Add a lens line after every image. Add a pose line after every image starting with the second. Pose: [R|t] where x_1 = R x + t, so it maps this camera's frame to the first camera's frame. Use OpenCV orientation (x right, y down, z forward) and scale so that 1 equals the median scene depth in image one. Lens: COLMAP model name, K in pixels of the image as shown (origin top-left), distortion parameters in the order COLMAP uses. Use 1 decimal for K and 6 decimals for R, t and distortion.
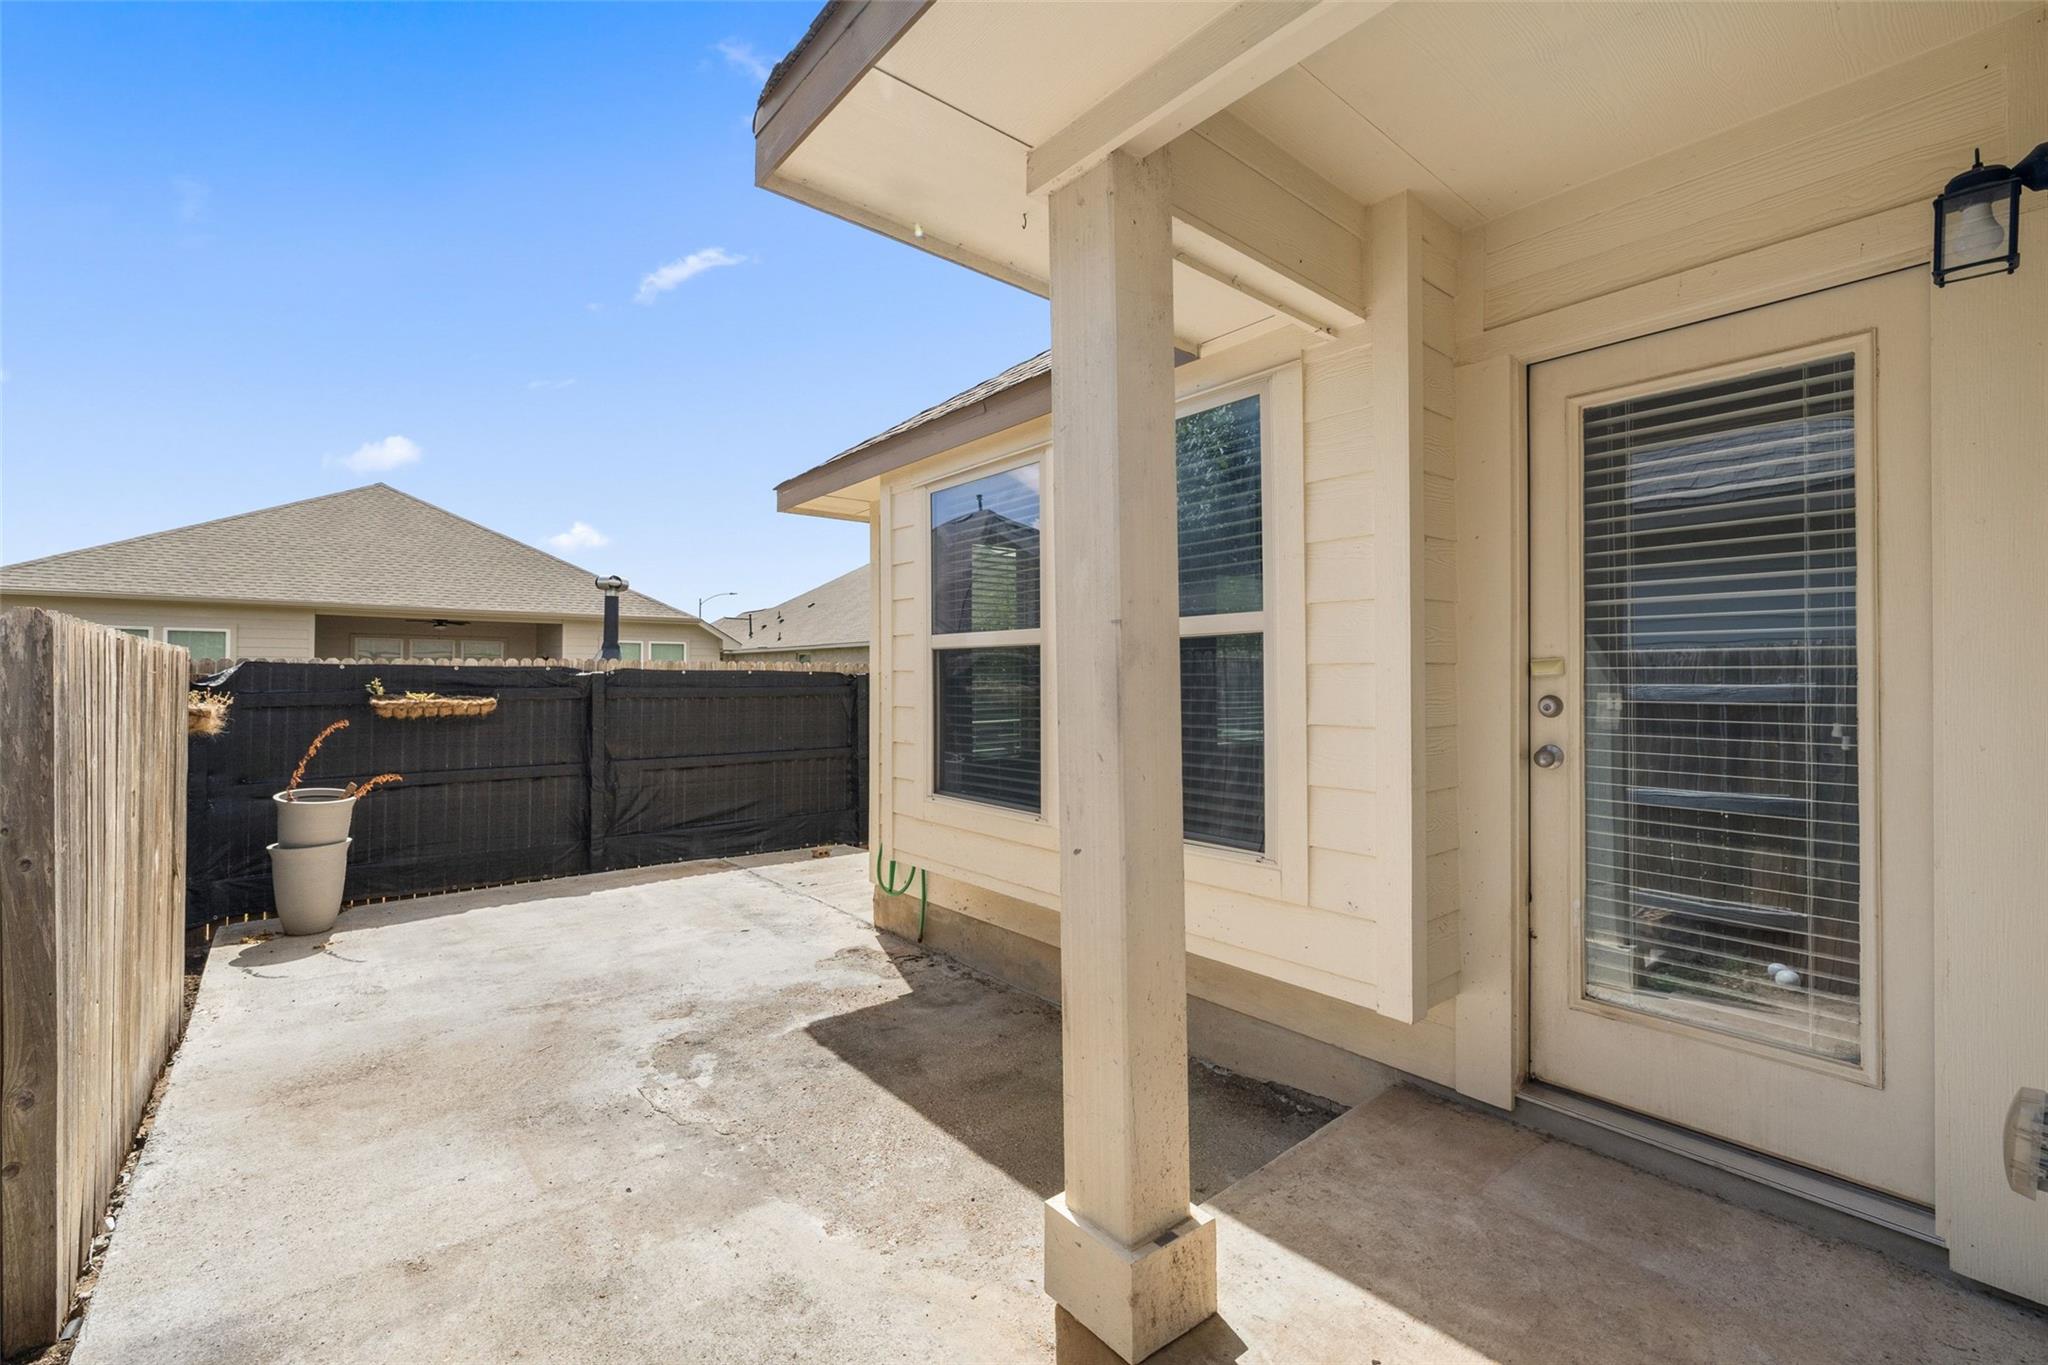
lens RADIAL K [[858.0, 0, 1021.3], [0, 858.0, 677.3], [0, 0, 1]] dist [0.002951, -0.000538]
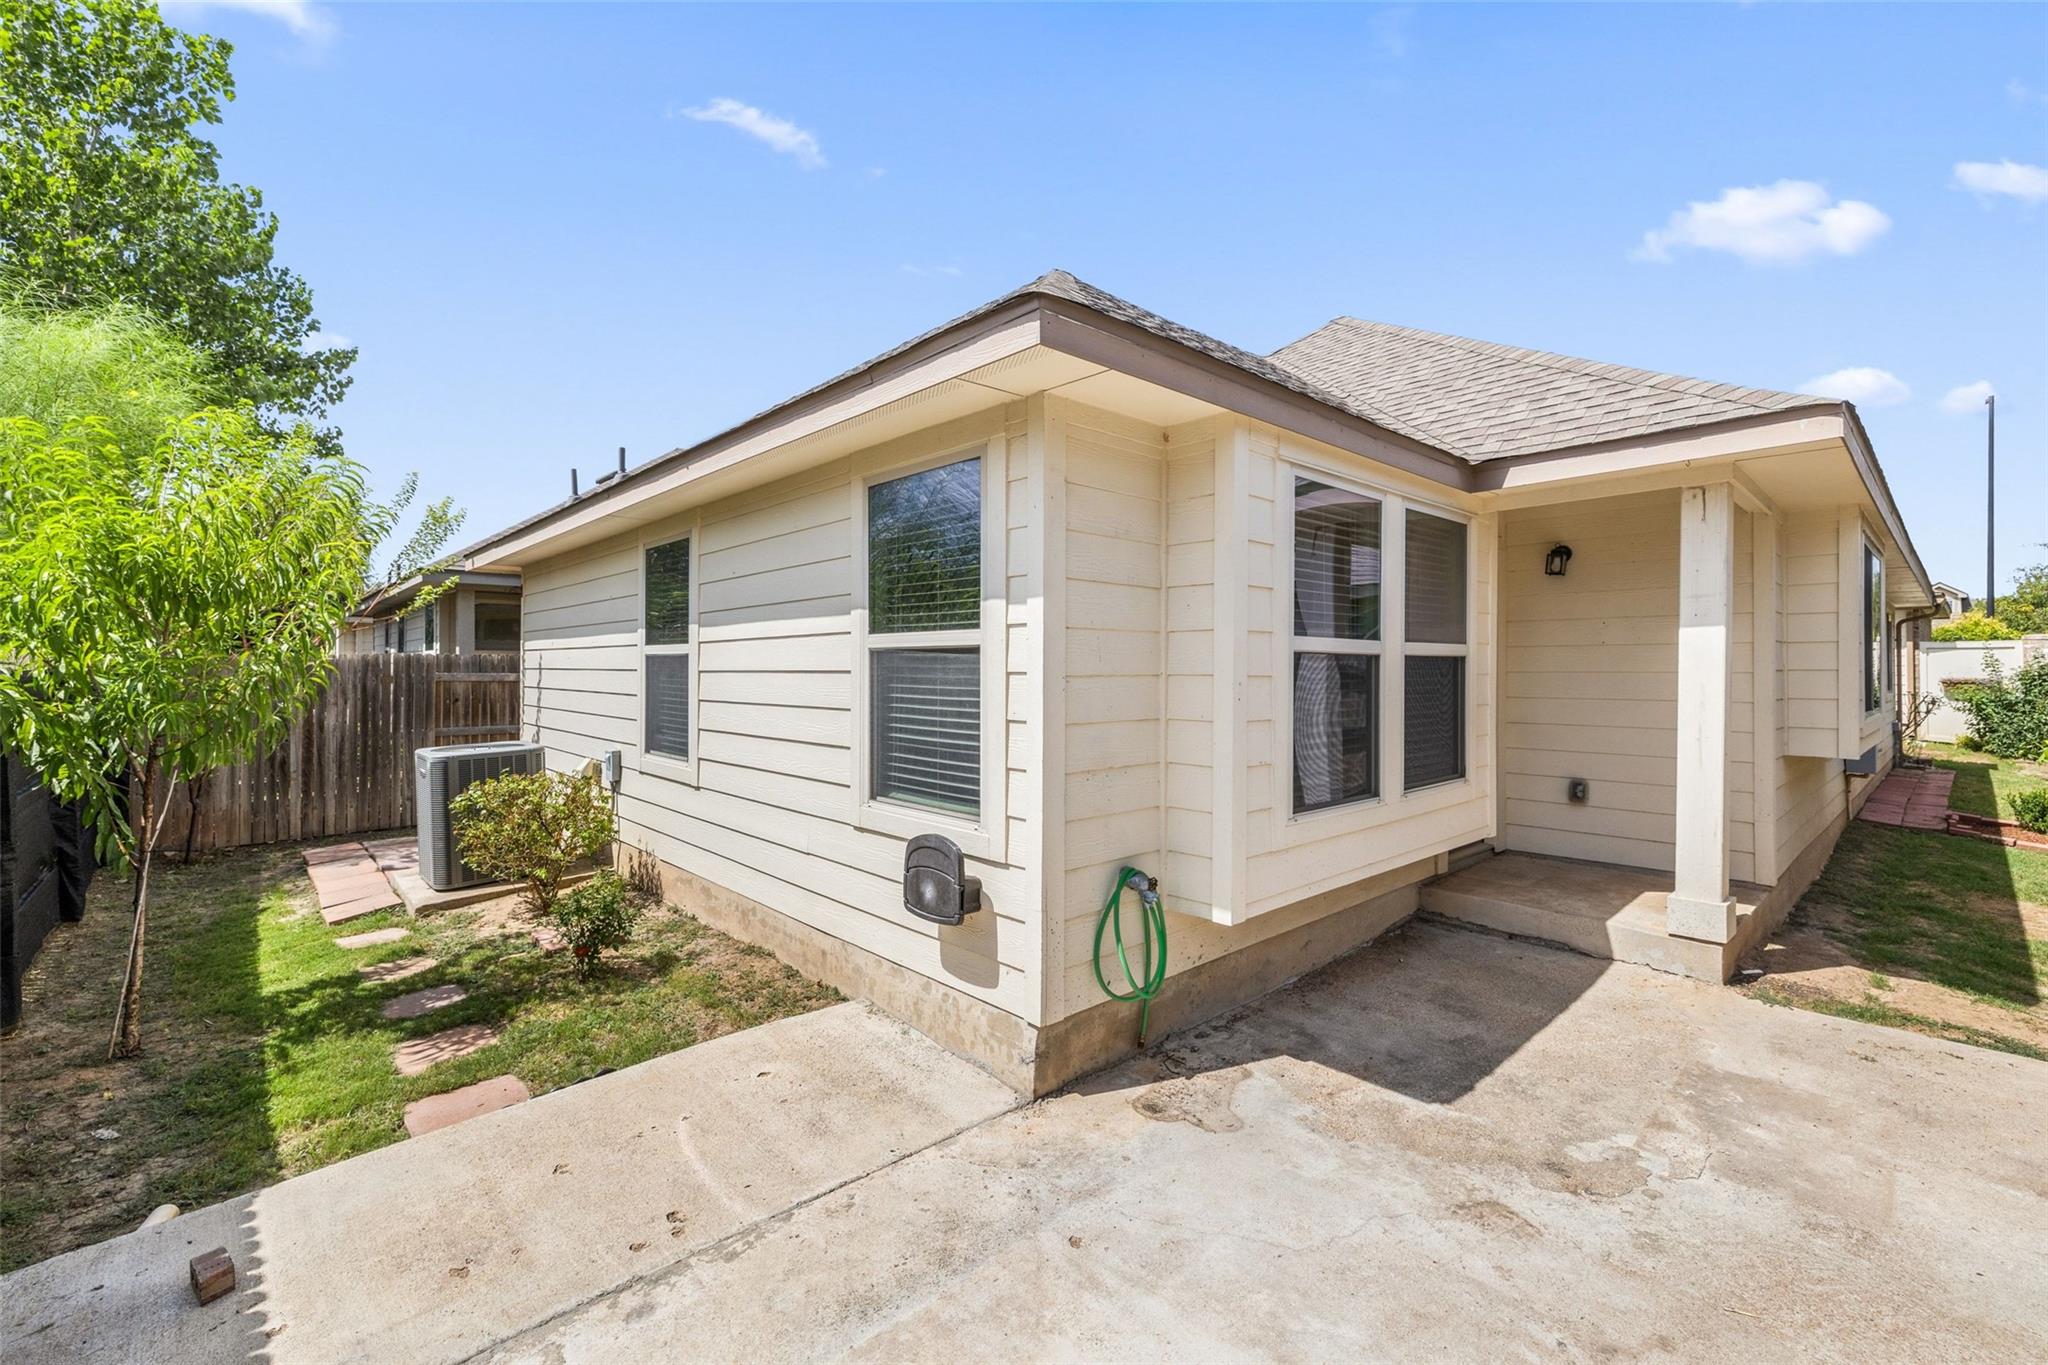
lens RADIAL K [[858.0, 0, 1023.1], [0, 858.0, 667.6], [0, 0, 1]] dist [0.002951, -0.000538]
pose [[-0.041614, -0.002406, 0.999131, -1.065121], [-0.005994, 0.999980, 0.002158, -0.018629], [-0.999116, -0.005899, -0.041627, 1.434464]]
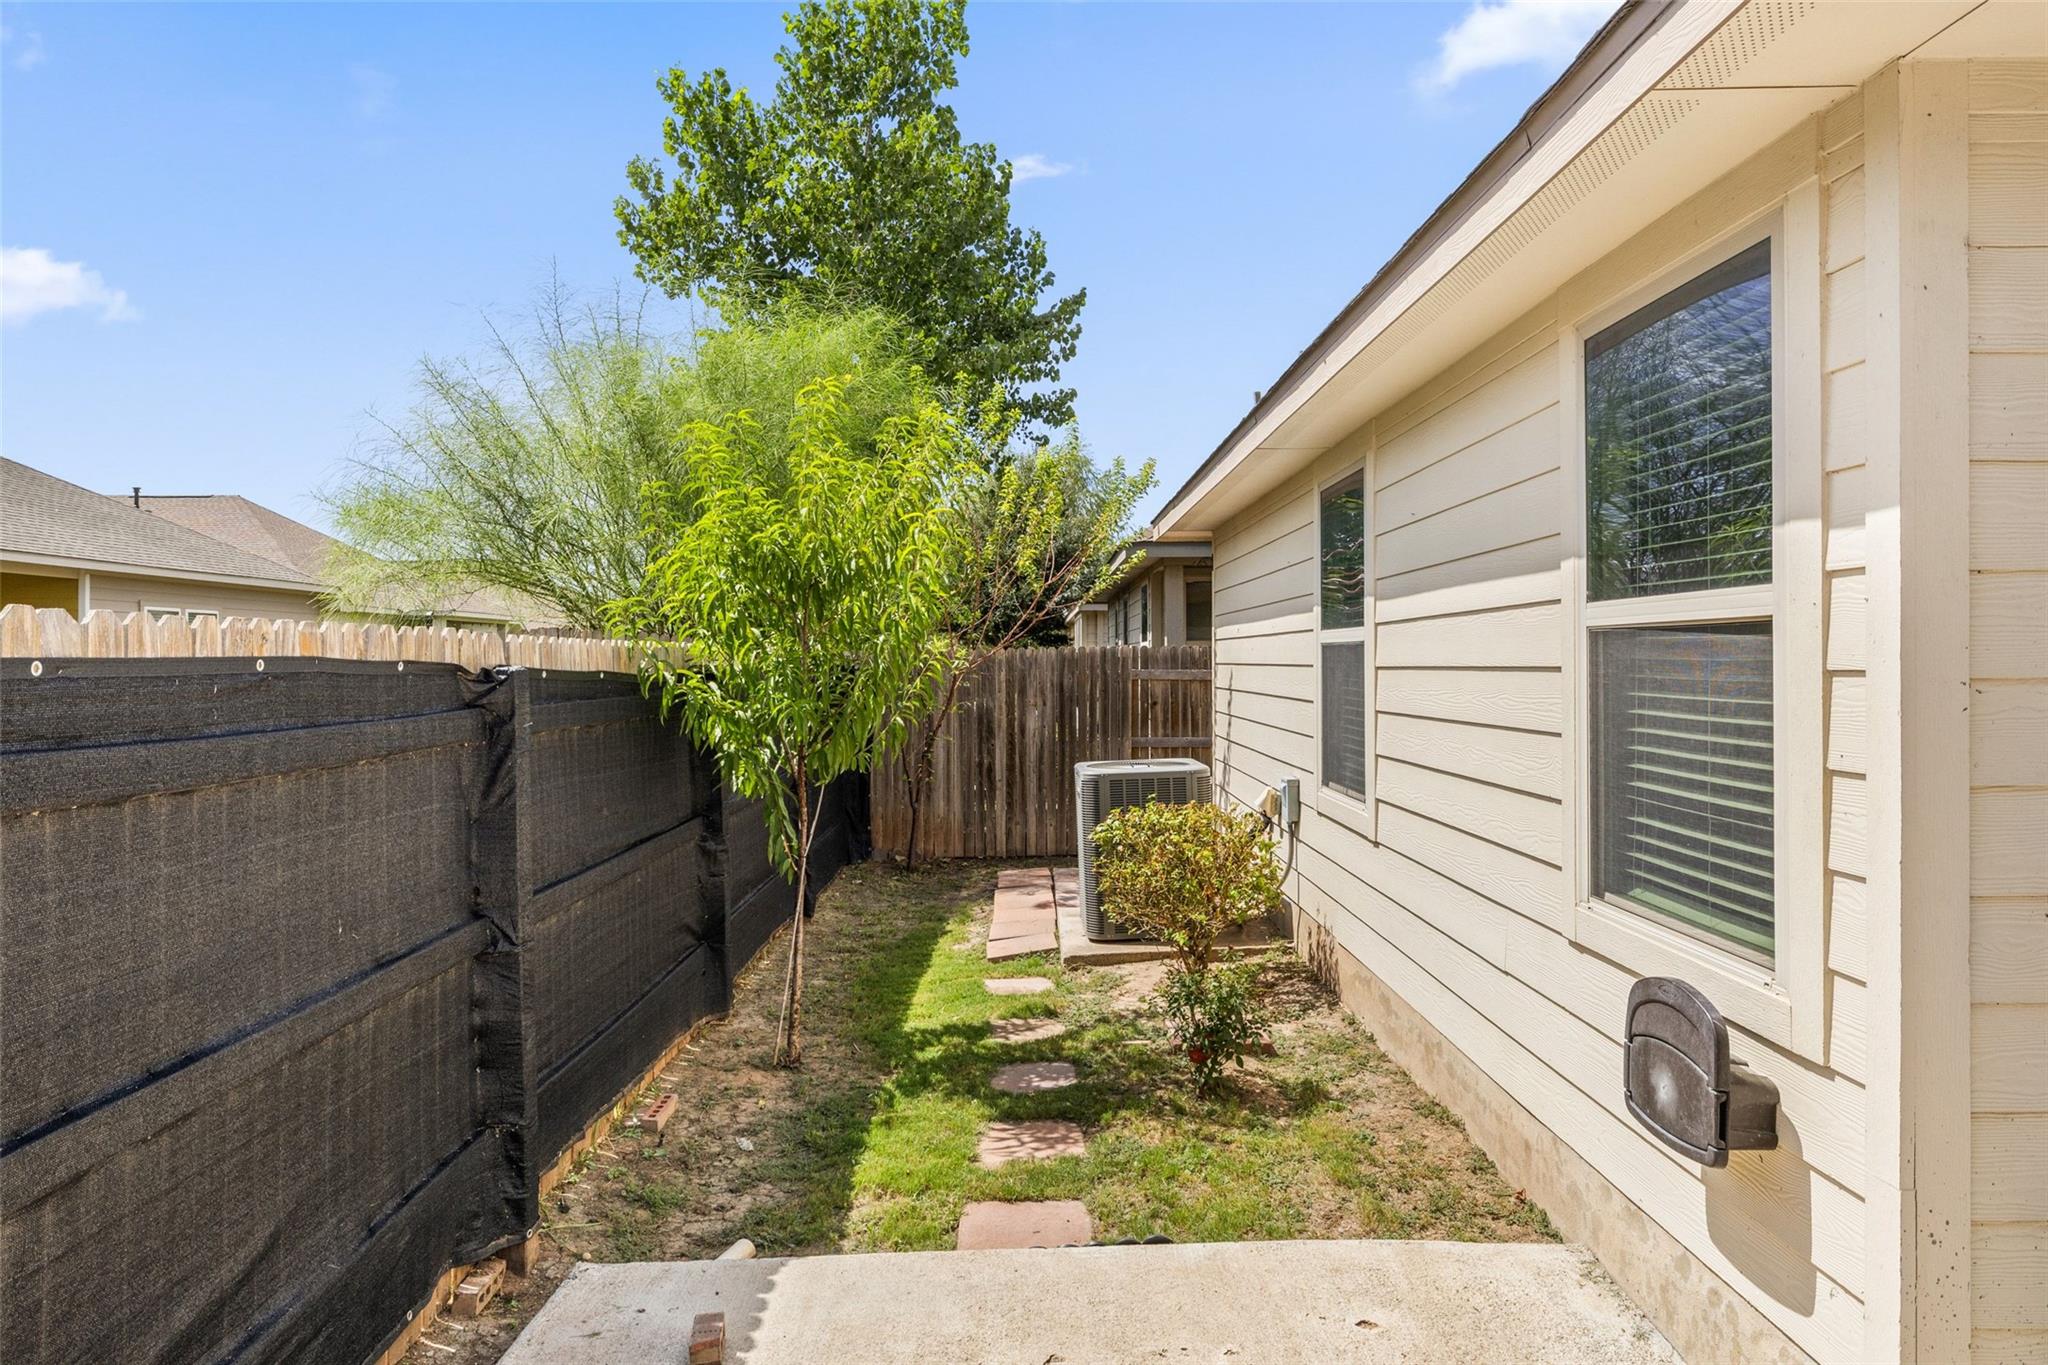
lens RADIAL K [[1244.3, 0, 1028.5], [0, 1244.3, 659.9], [0, 0, 1]] dist [-0.002184, -0.001600]
pose [[0.645189, -0.002046, 0.764020, -0.911992], [0.000165, 0.999997, 0.002538, -0.018541], [-0.764023, -0.001512, 0.645188, 1.321717]]
